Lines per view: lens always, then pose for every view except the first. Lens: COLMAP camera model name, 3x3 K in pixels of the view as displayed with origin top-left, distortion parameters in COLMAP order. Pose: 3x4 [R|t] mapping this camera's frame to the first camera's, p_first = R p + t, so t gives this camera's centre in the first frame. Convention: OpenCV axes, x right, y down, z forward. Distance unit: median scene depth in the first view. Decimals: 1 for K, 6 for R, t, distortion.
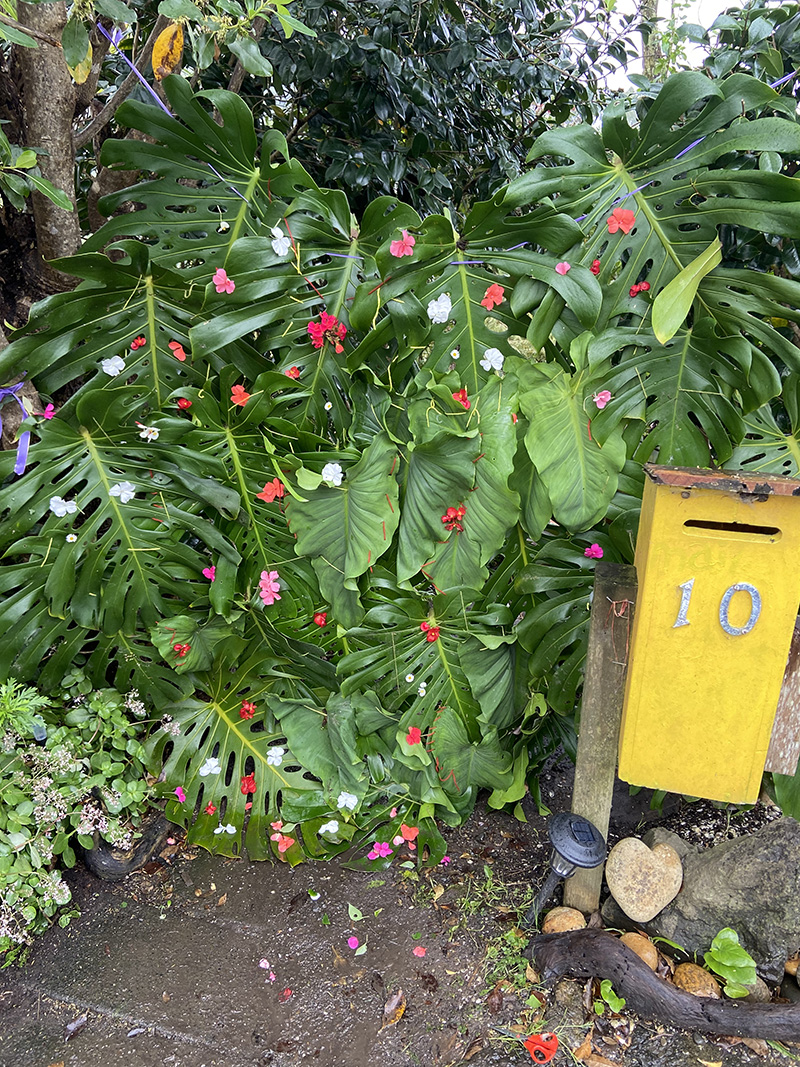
lens RADIAL K [[800.6, 0, 400.8], [0, 800.6, 524.9], [0, 0, 1]] dist [0.018671, -0.030545]
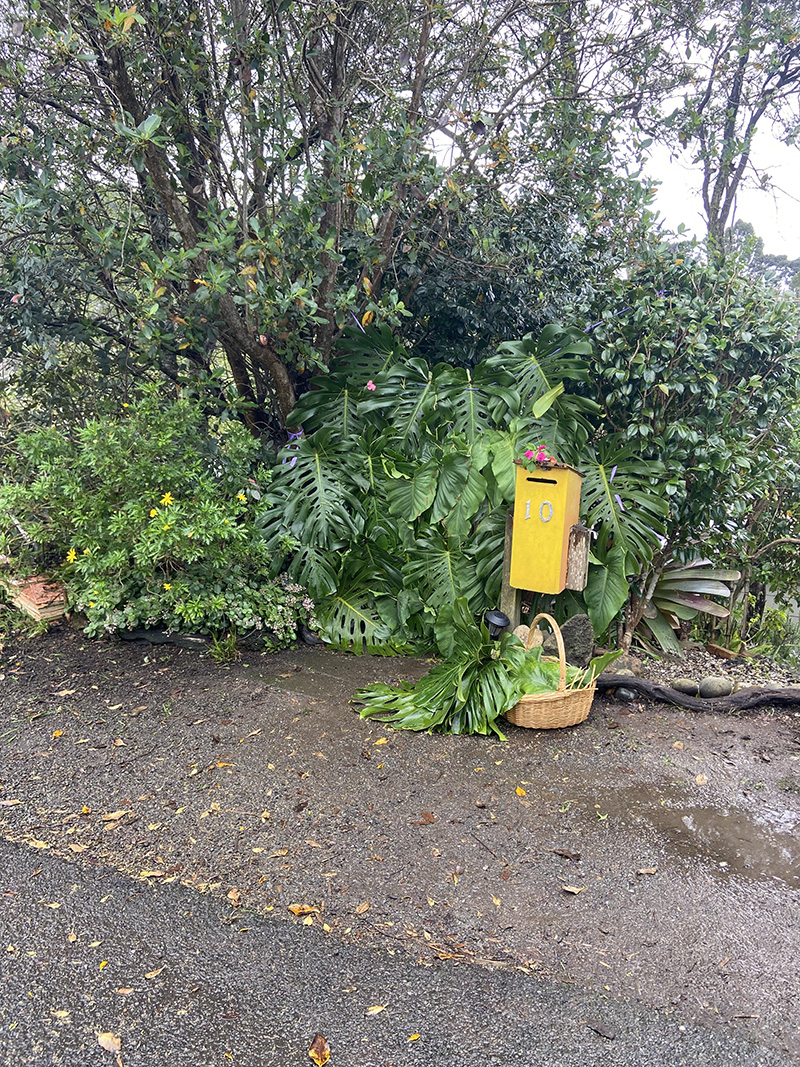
lens RADIAL K [[798.4, 0, 400.0], [0, 798.4, 533.5], [0, 0, 1]] dist [0.005251, -0.003408]
pose [[0.982859, 0.078270, -0.166918, 0.292524], [-0.104839, 0.982046, -0.156829, 0.493926], [0.151646, 0.171640, 0.973418, -1.292602]]
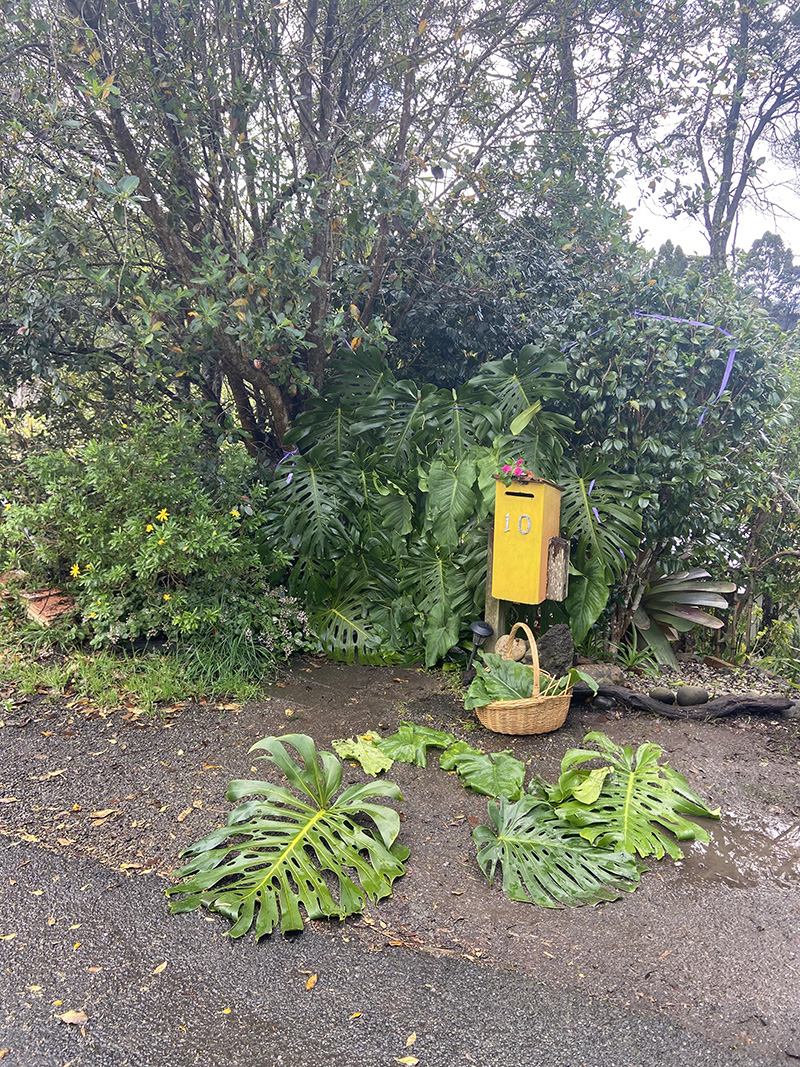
lens RADIAL K [[799.2, 0, 393.1], [0, 799.2, 520.9], [0, 0, 1]] dist [0.000134, -0.003269]
pose [[0.974883, 0.064313, -0.213229, 0.425895], [-0.105566, 0.976453, -0.188136, 0.505298], [0.196108, 0.205920, 0.958717, -1.356164]]
